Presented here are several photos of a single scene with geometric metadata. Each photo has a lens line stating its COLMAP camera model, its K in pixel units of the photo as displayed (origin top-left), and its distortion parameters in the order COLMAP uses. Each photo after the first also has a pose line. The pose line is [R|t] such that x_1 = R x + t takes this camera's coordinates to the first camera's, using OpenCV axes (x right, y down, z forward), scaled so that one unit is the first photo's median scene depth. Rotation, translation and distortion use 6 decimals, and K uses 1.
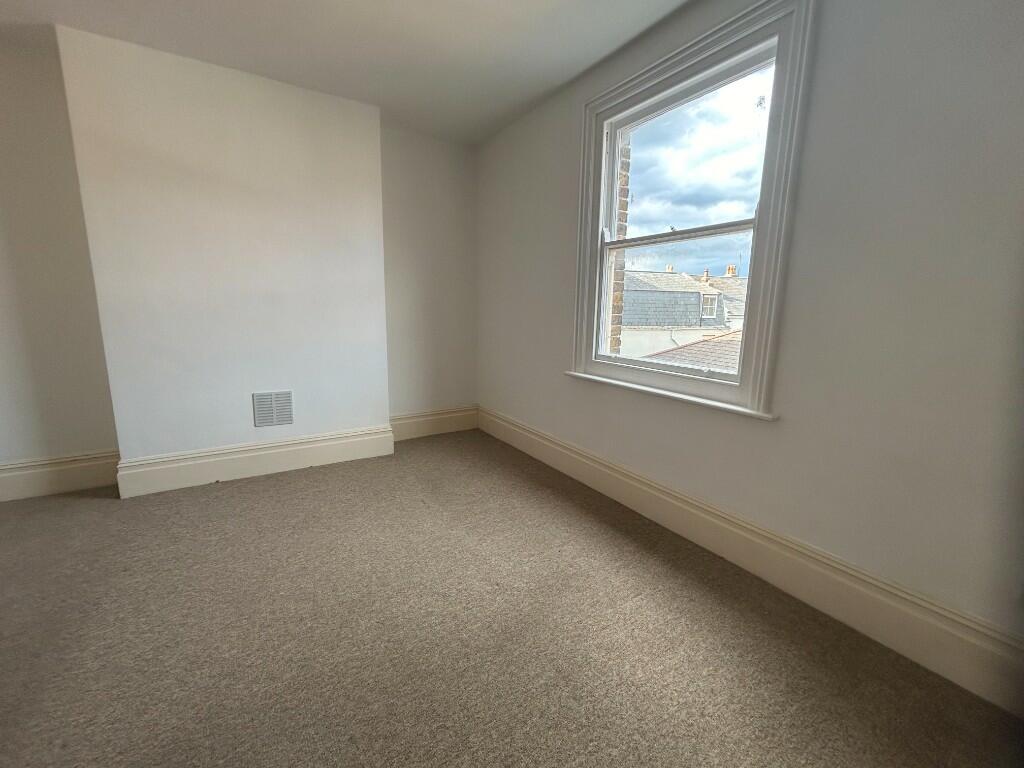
lens RADIAL K [[423.4, 0, 512.0], [0, 423.4, 384.0], [0, 0, 1]] dist [0.000382, 0.000033]
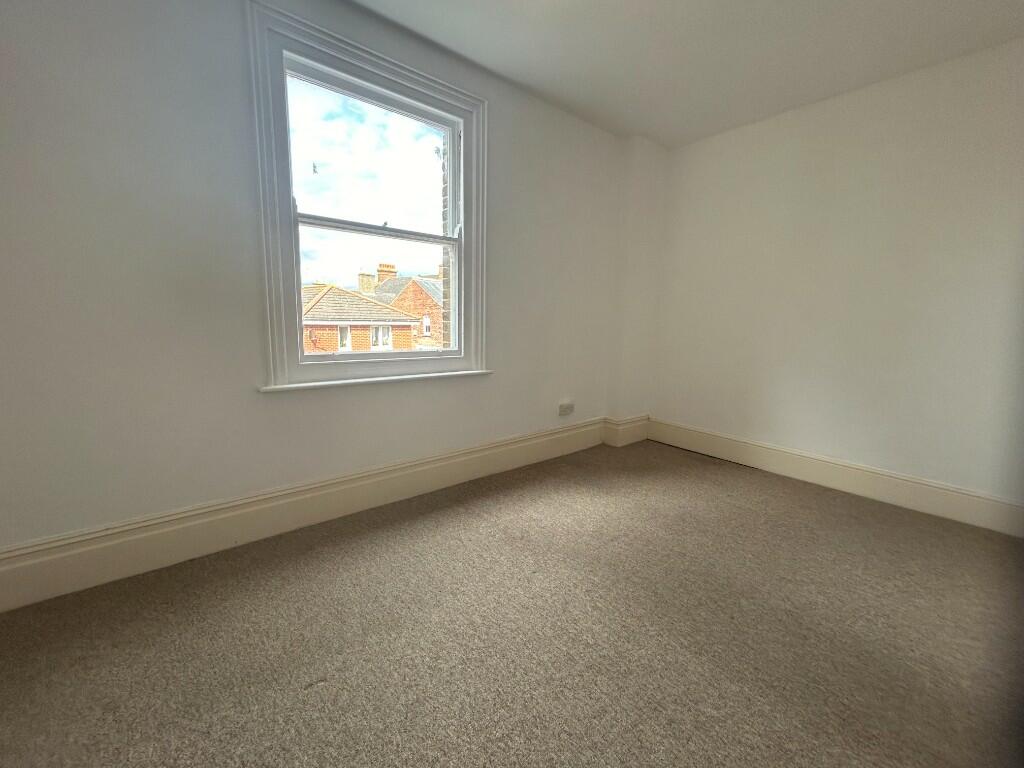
lens RADIAL K [[423.4, 0, 512.0], [0, 423.4, 384.0], [0, 0, 1]] dist [0.000382, 0.000033]
pose [[-0.153622, -0.164657, 0.974314, -0.908859], [0.157049, 0.969417, 0.188592, -0.154047], [-0.975570, 0.181987, -0.123065, 1.066659]]
